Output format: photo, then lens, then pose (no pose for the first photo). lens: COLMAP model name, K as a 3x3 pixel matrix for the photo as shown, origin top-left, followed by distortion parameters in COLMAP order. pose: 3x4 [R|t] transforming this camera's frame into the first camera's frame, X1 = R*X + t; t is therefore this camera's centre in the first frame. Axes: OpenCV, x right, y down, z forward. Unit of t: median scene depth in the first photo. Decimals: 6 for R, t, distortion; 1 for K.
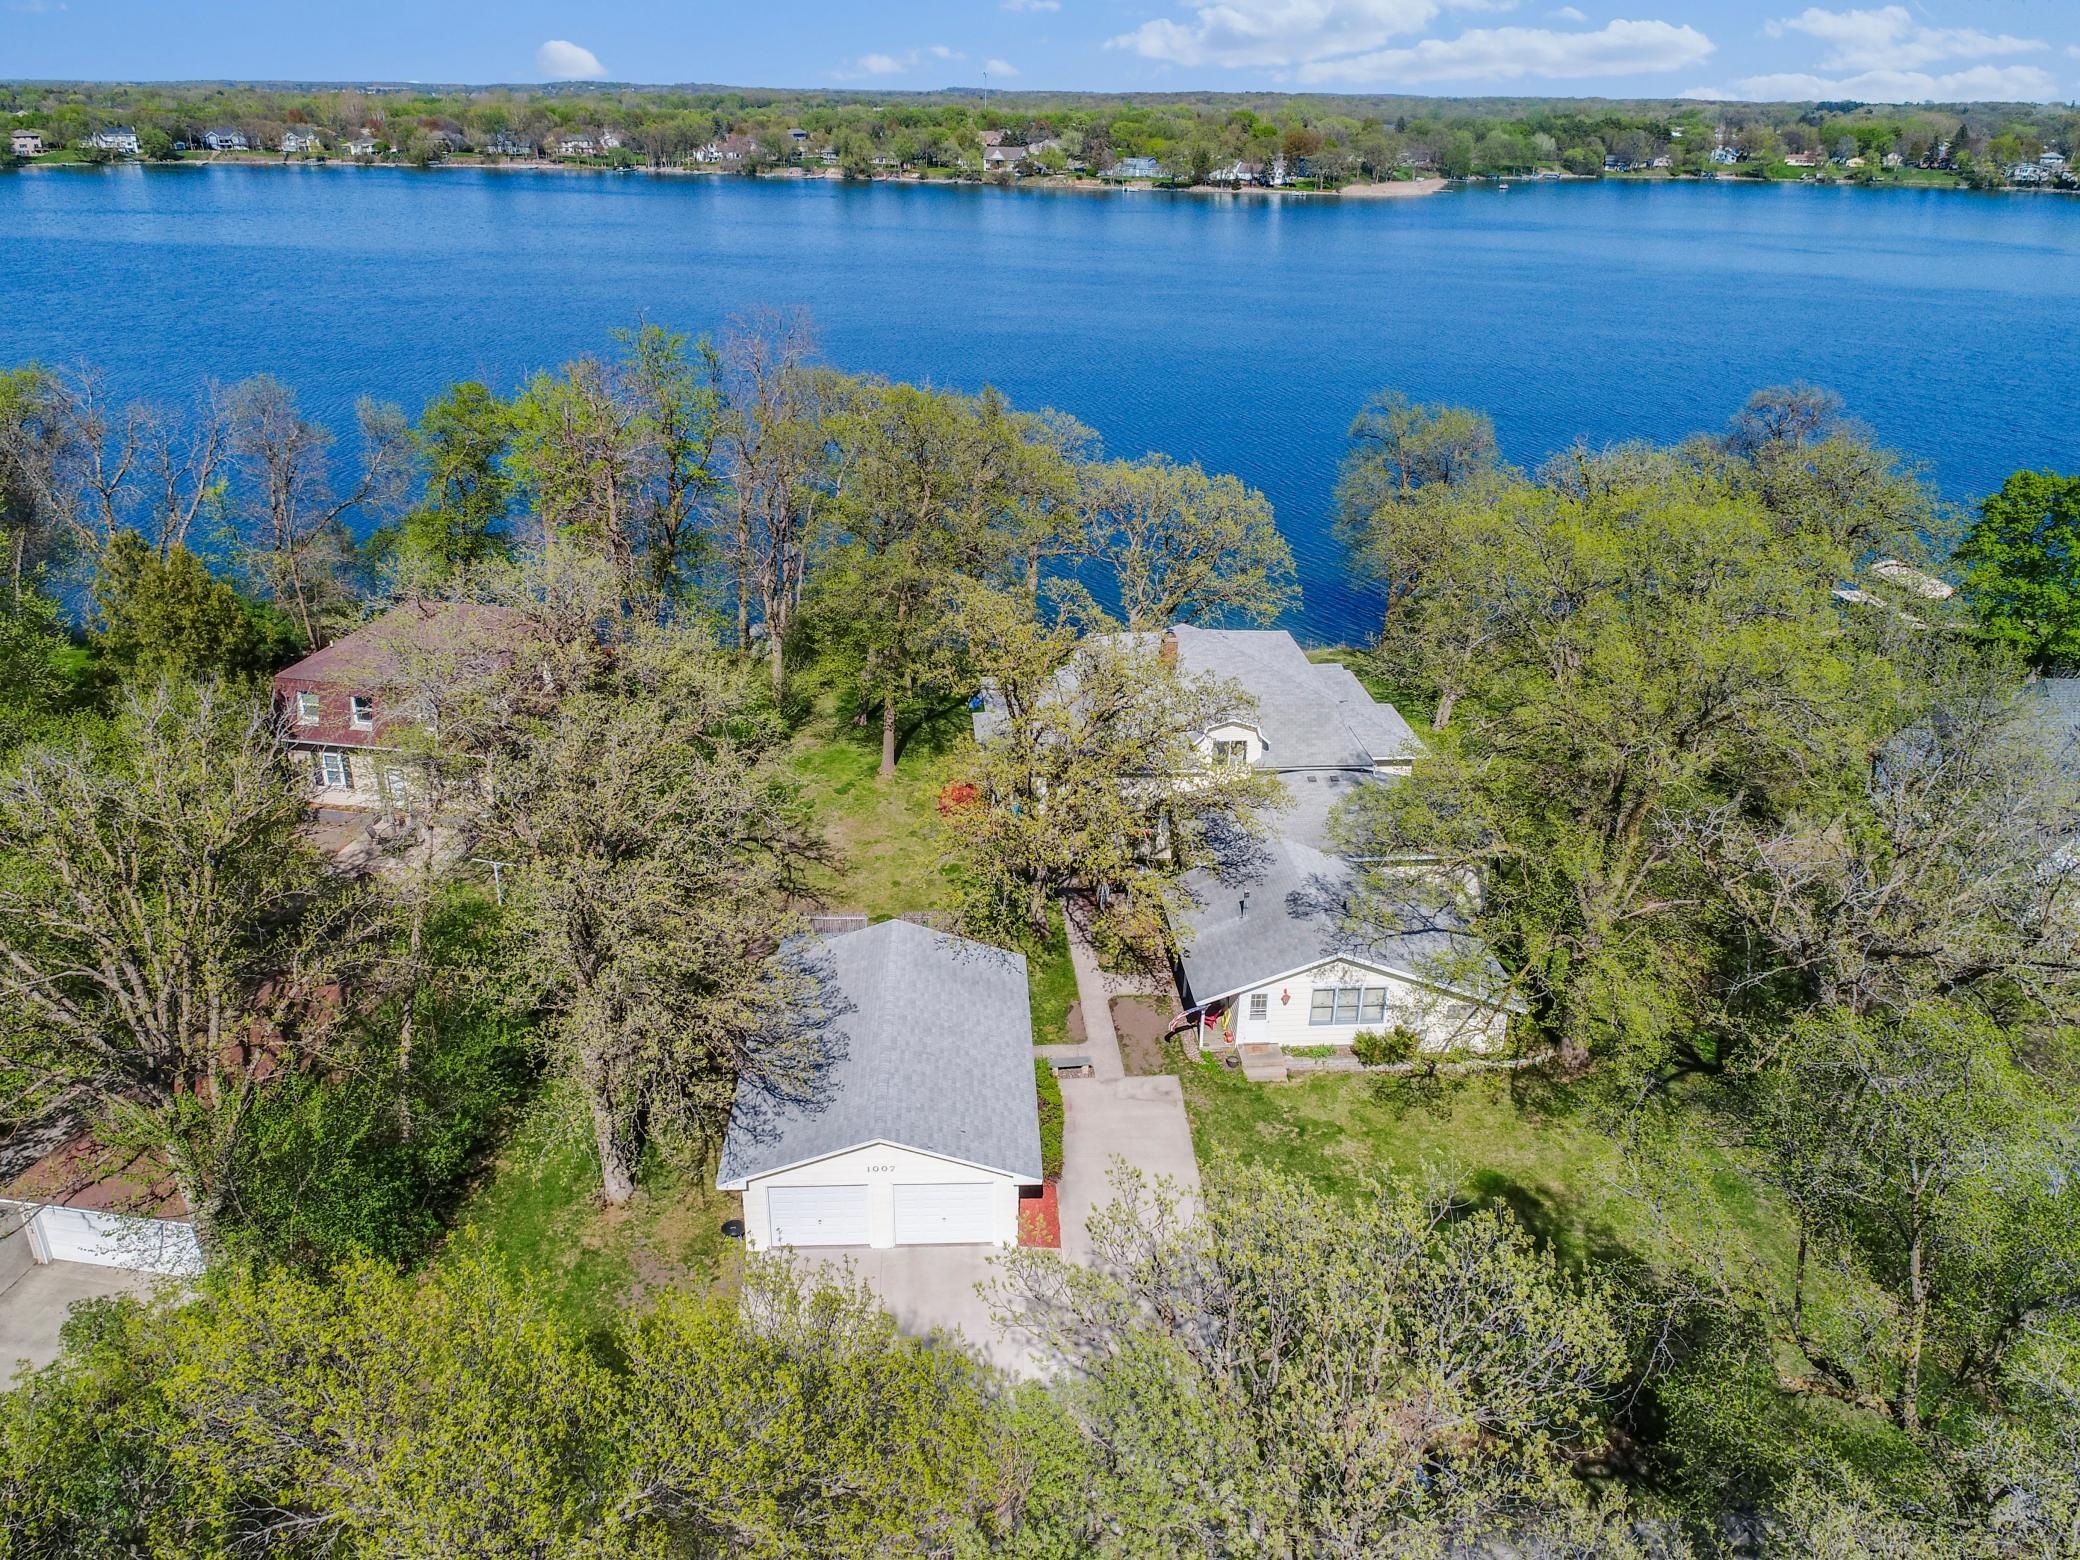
lens RADIAL K [[1550.1, 0, 1040.0], [0, 1550.1, 780.0], [0, 0, 1]] dist [-0.006970, -0.007998]
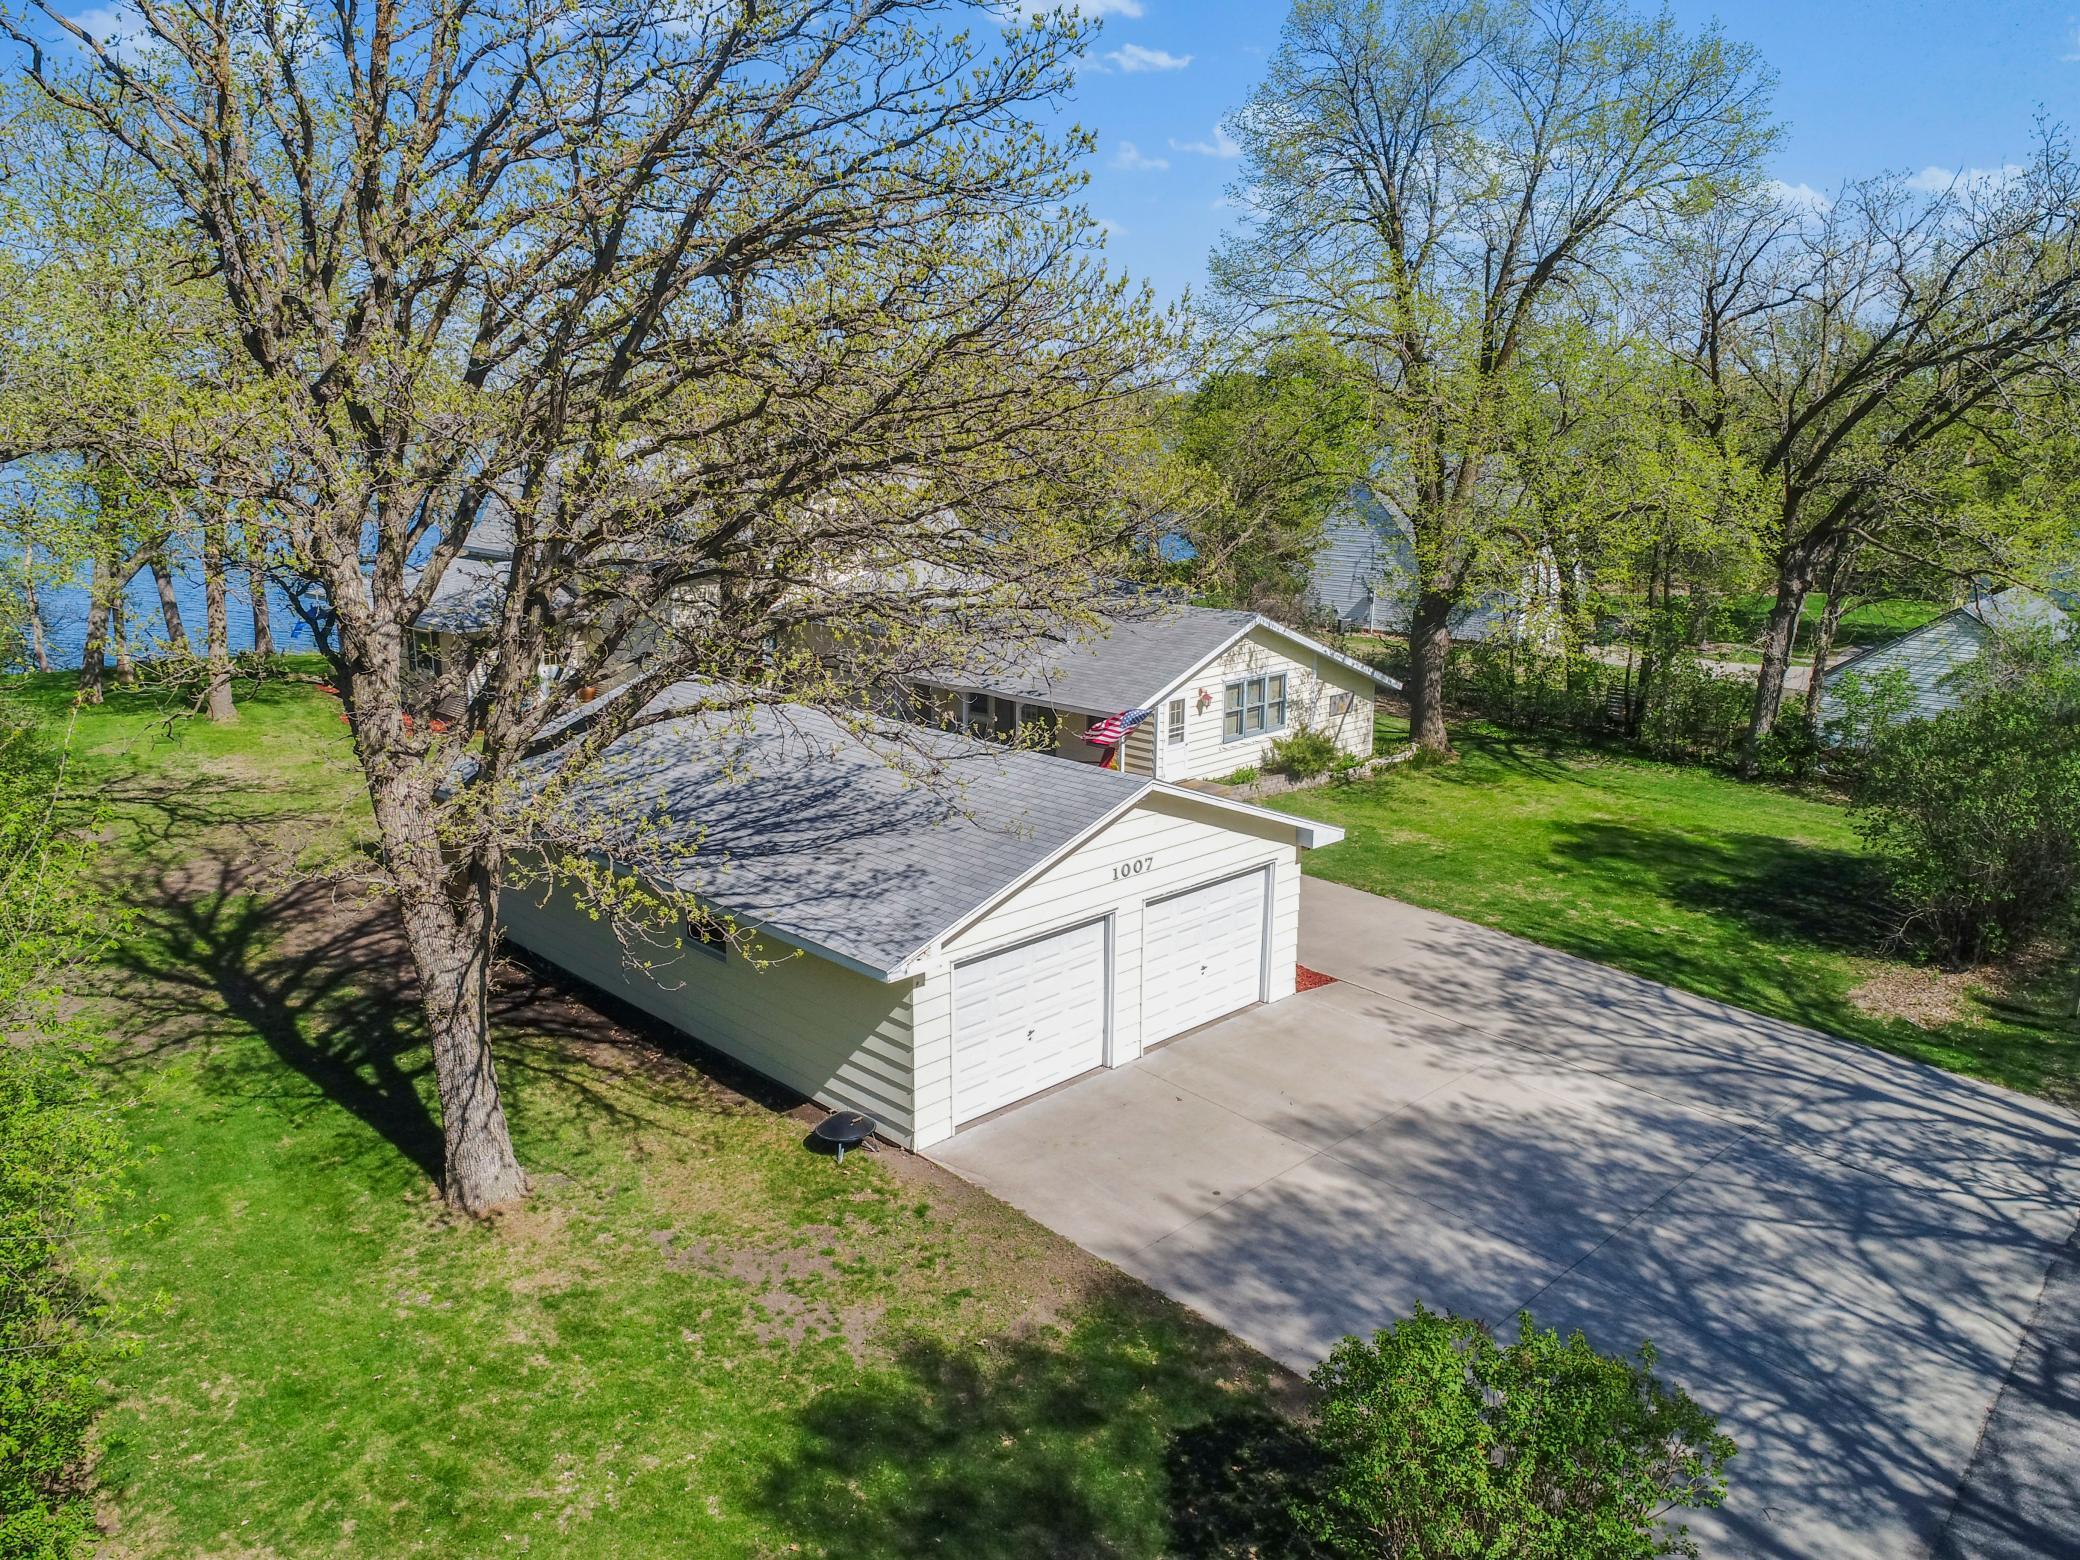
lens RADIAL K [[1550.1, 0, 1040.0], [0, 1550.1, 780.0], [0, 0, 1]] dist [-0.006970, -0.007998]
pose [[0.744497, -0.163671, 0.647253, -0.412285], [0.273470, 0.959181, -0.072008, 0.239208], [-0.609047, 0.230615, 0.758866, 0.613090]]
